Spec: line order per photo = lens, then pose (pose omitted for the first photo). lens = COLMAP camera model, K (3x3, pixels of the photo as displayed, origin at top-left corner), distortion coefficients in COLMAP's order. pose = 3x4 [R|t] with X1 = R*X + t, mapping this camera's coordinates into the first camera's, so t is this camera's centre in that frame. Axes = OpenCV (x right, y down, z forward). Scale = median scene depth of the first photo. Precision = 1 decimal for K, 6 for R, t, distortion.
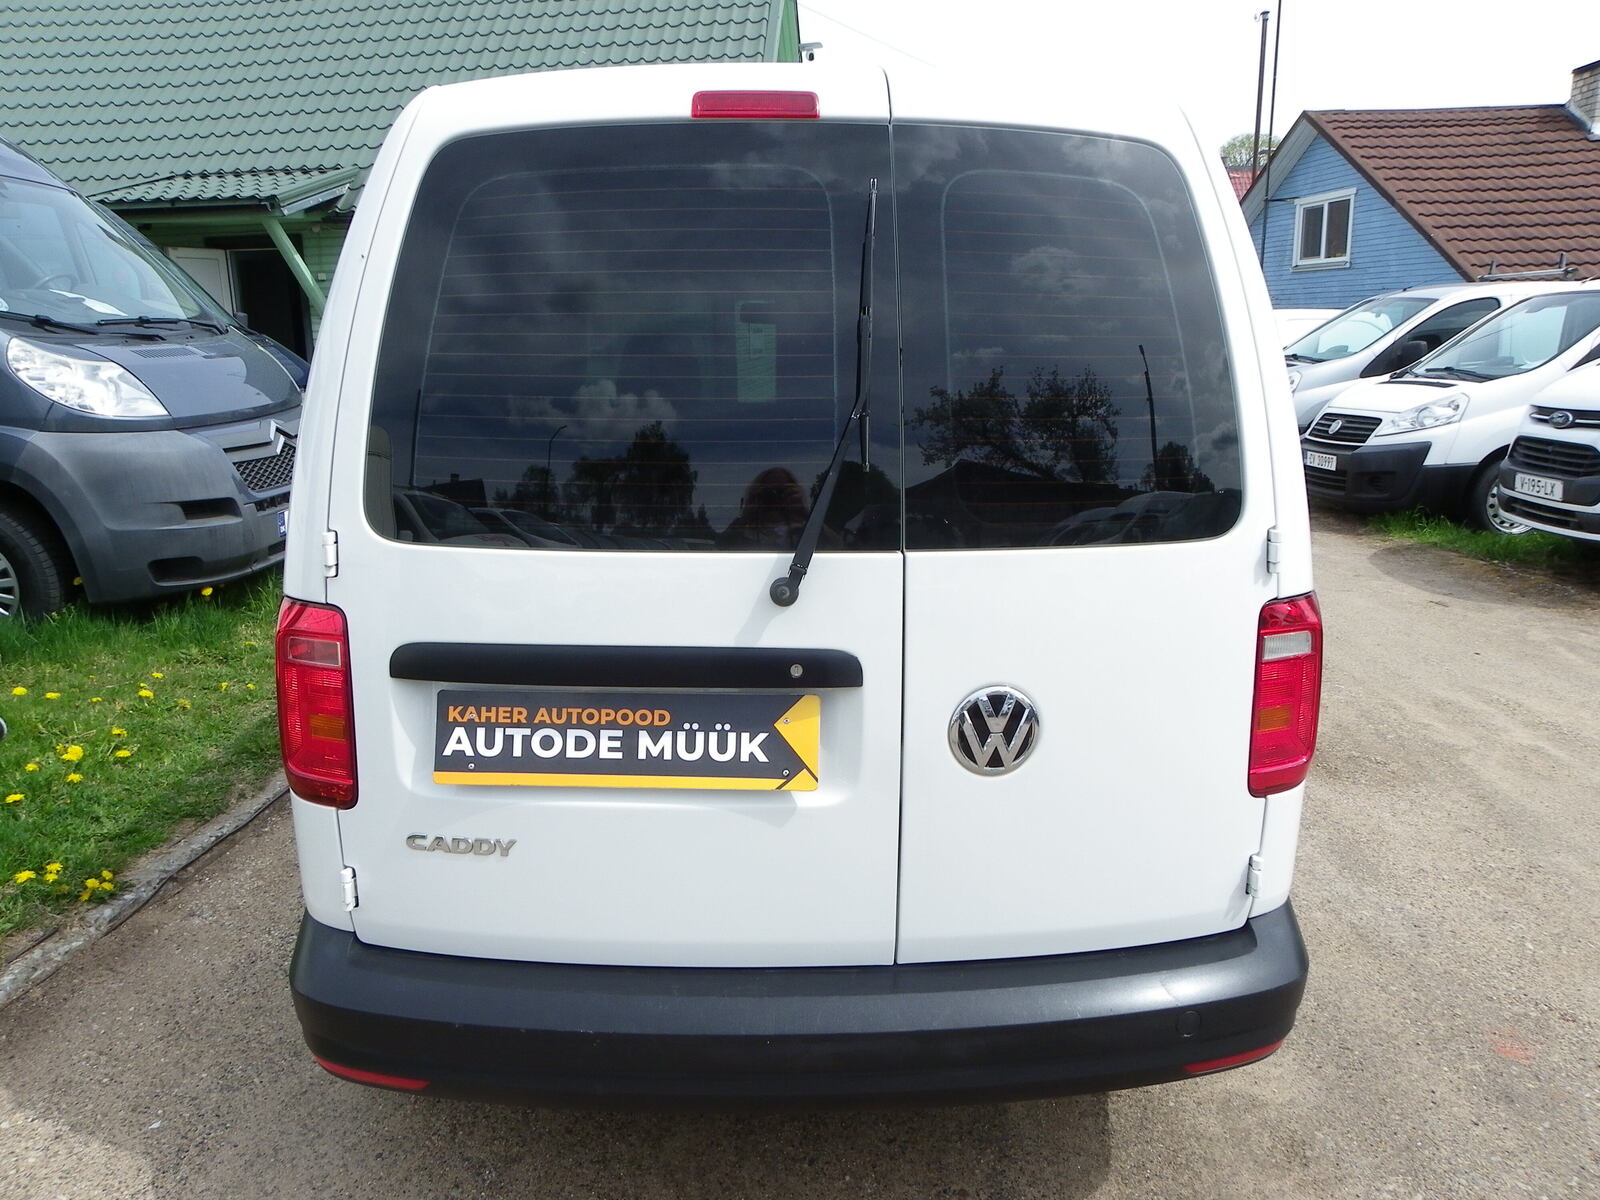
lens RADIAL K [[1204.0, 0, 803.3], [0, 1204.0, 600.4], [0, 0, 1]] dist [-0.039787, 0.033167]
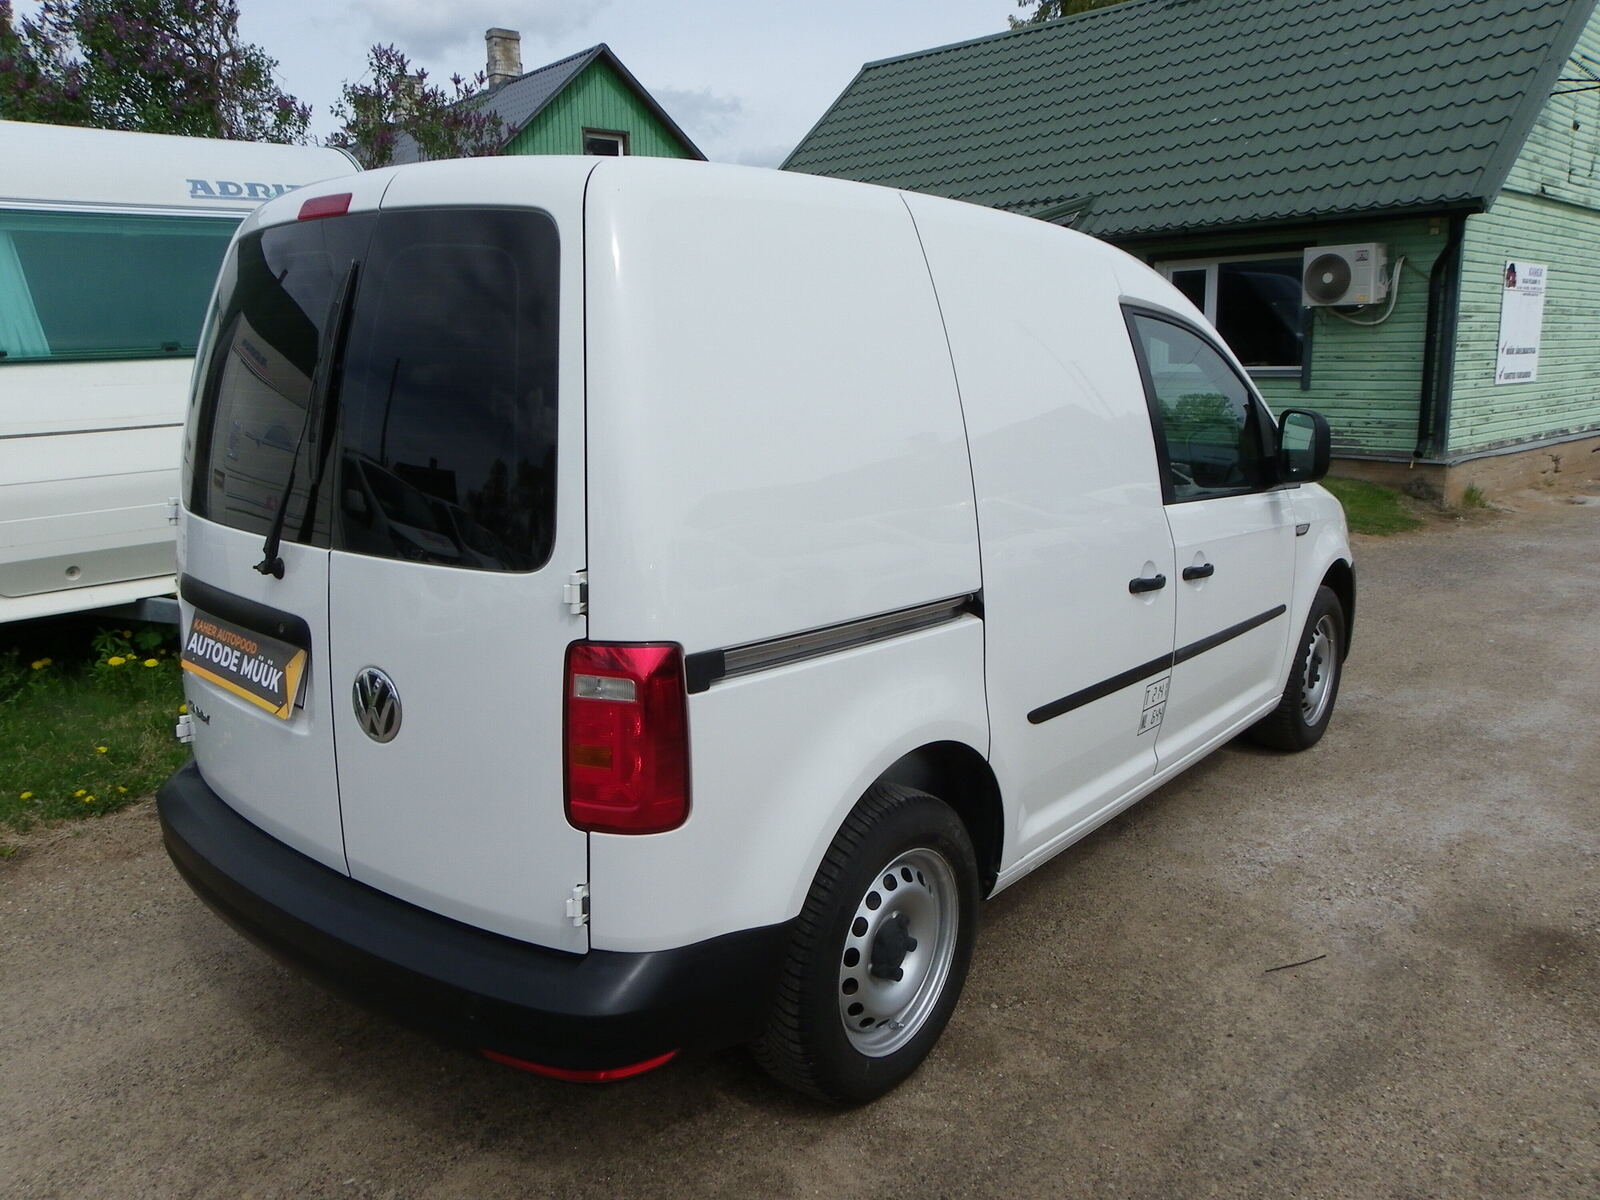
lens RADIAL K [[1204.0, 0, 803.3], [0, 1204.0, 600.4], [0, 0, 1]] dist [-0.039787, 0.033167]
pose [[0.757044, 0.141648, -0.637825, 1.240325], [-0.151621, 0.987654, 0.039377, -0.108883], [0.635528, 0.066898, 0.769174, 0.331780]]
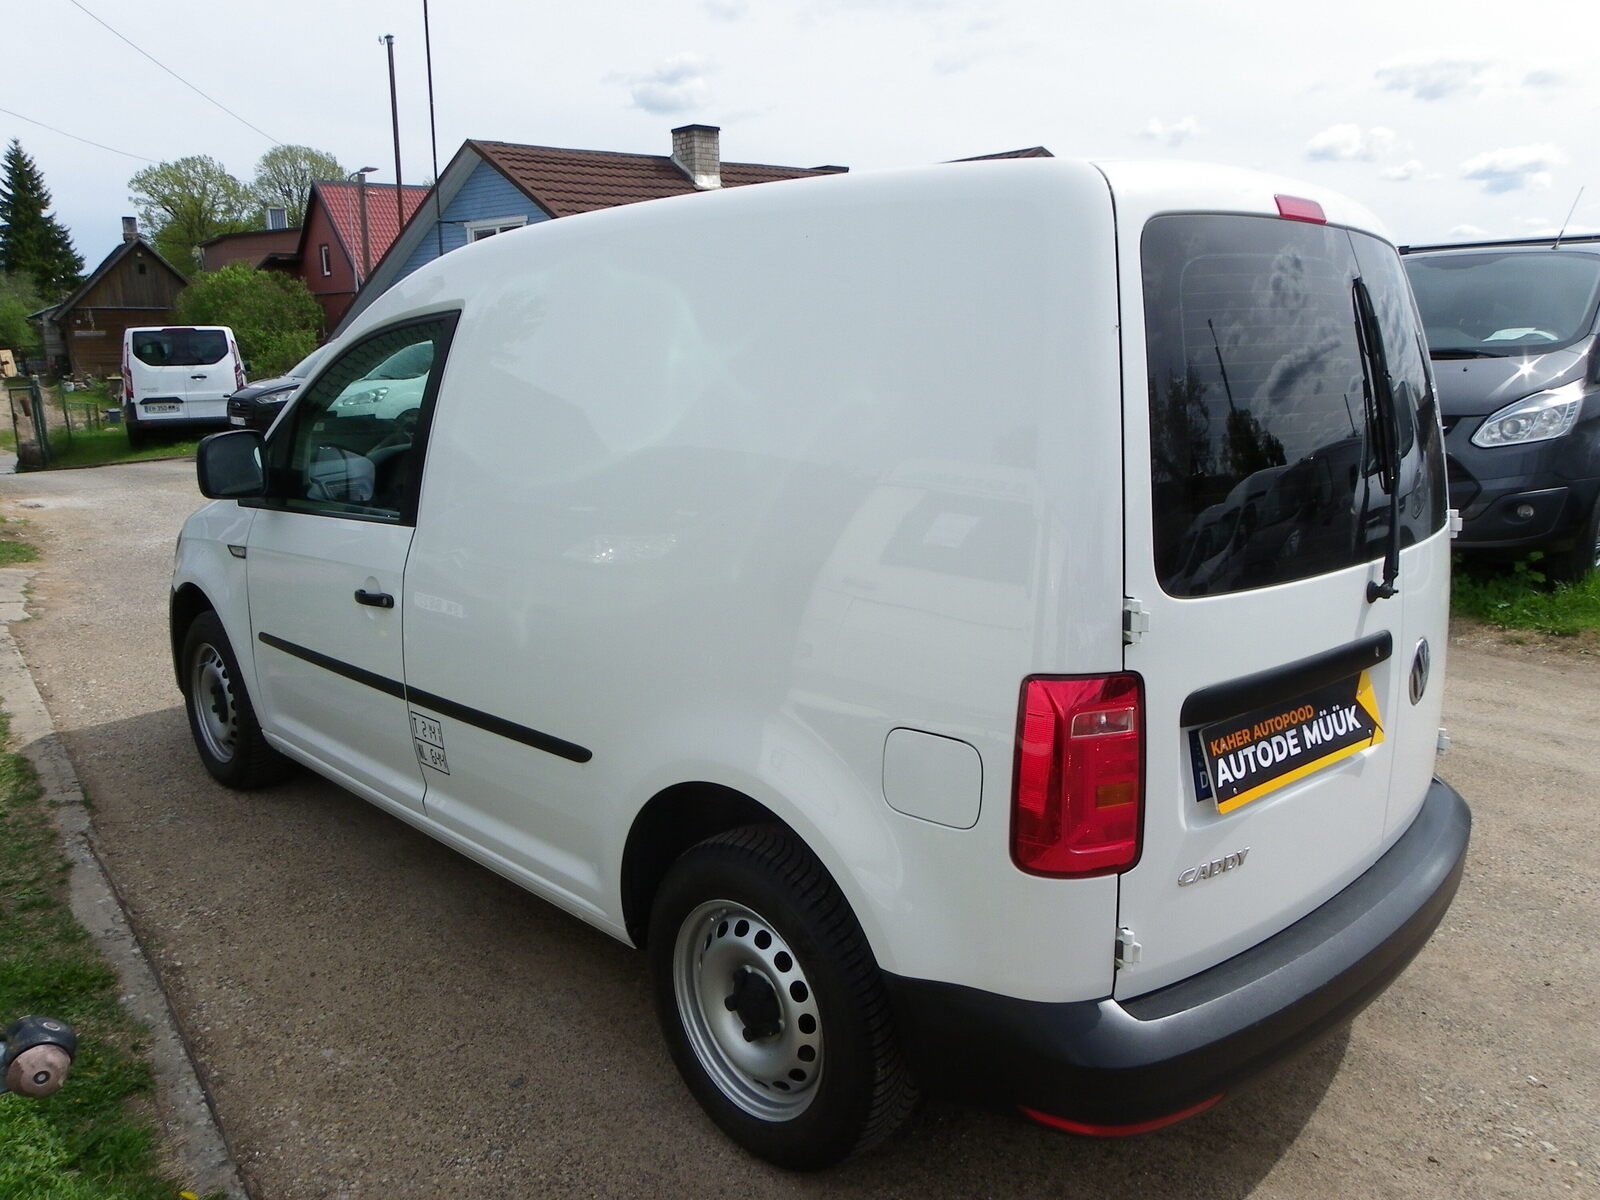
lens RADIAL K [[1204.0, 0, 803.3], [0, 1204.0, 600.4], [0, 0, 1]] dist [-0.039787, 0.033167]
pose [[0.733093, -0.141363, 0.665275, -1.266138], [0.147818, 0.987896, 0.047029, -0.142897], [-0.663871, 0.063862, 0.745115, 0.435370]]
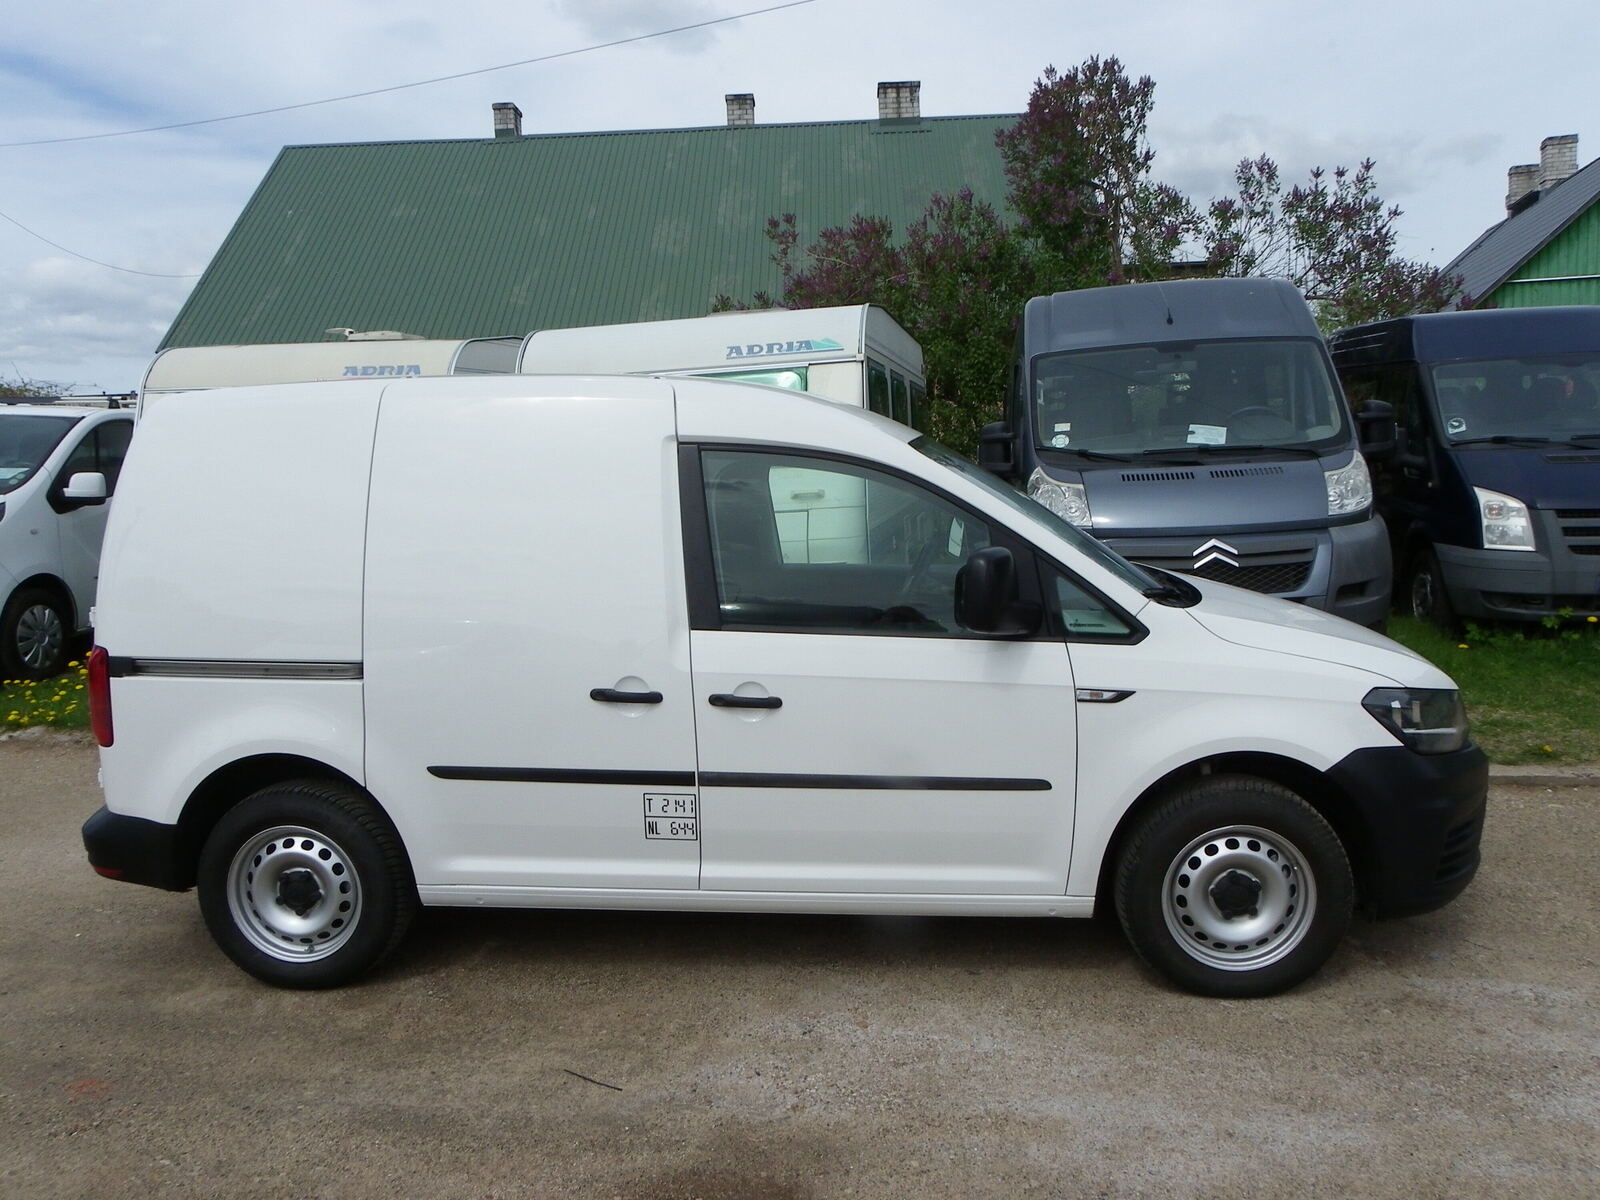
lens RADIAL K [[1204.0, 0, 803.3], [0, 1204.0, 600.4], [0, 0, 1]] dist [-0.039787, 0.033167]
pose [[-0.114134, 0.134861, -0.984269, 2.398280], [-0.194629, 0.968510, 0.155270, -0.670280], [0.974214, 0.209289, -0.084292, 2.508341]]
